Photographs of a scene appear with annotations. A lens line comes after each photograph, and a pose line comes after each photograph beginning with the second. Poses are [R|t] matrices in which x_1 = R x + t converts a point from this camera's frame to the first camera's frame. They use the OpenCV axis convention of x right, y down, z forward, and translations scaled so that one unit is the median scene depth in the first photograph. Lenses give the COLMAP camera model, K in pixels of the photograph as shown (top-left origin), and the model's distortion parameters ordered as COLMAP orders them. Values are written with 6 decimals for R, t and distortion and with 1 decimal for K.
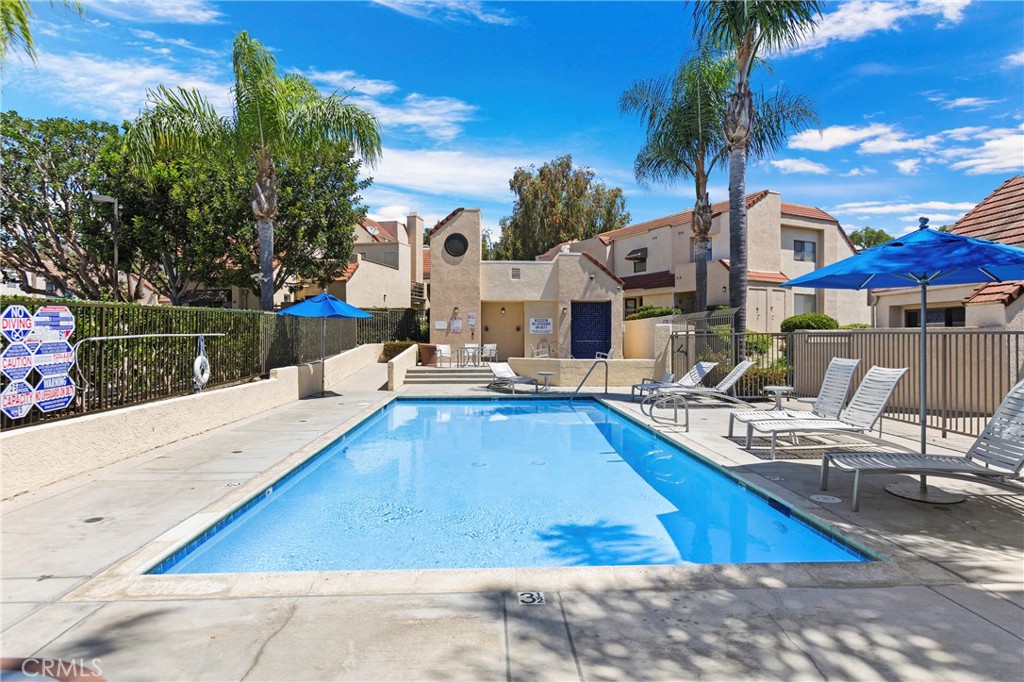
lens RADIAL K [[595.5, 0, 511.8], [0, 595.5, 340.1], [0, 0, 1]] dist [0.000282, -0.000005]
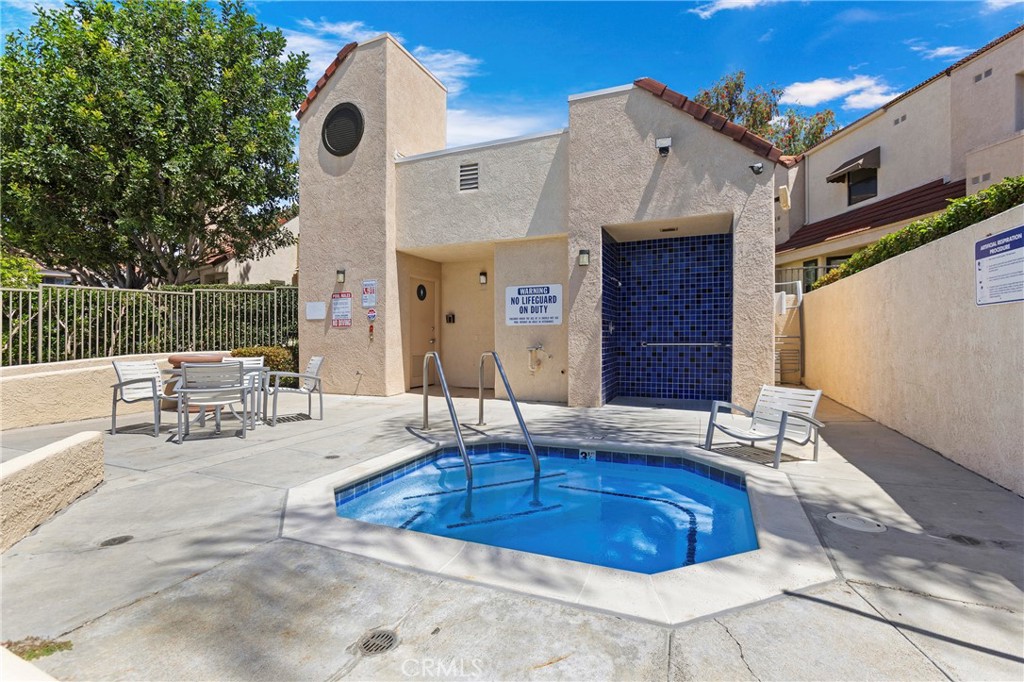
lens RADIAL K [[473.1, 0, 509.9], [0, 473.1, 341.2], [0, 0, 1]] dist [0.000988, 0.000237]
pose [[0.903317, -0.004336, -0.428951, 0.167451], [0.007113, 0.999963, 0.004871, -0.002982], [0.428914, -0.007451, 0.903315, 0.727555]]
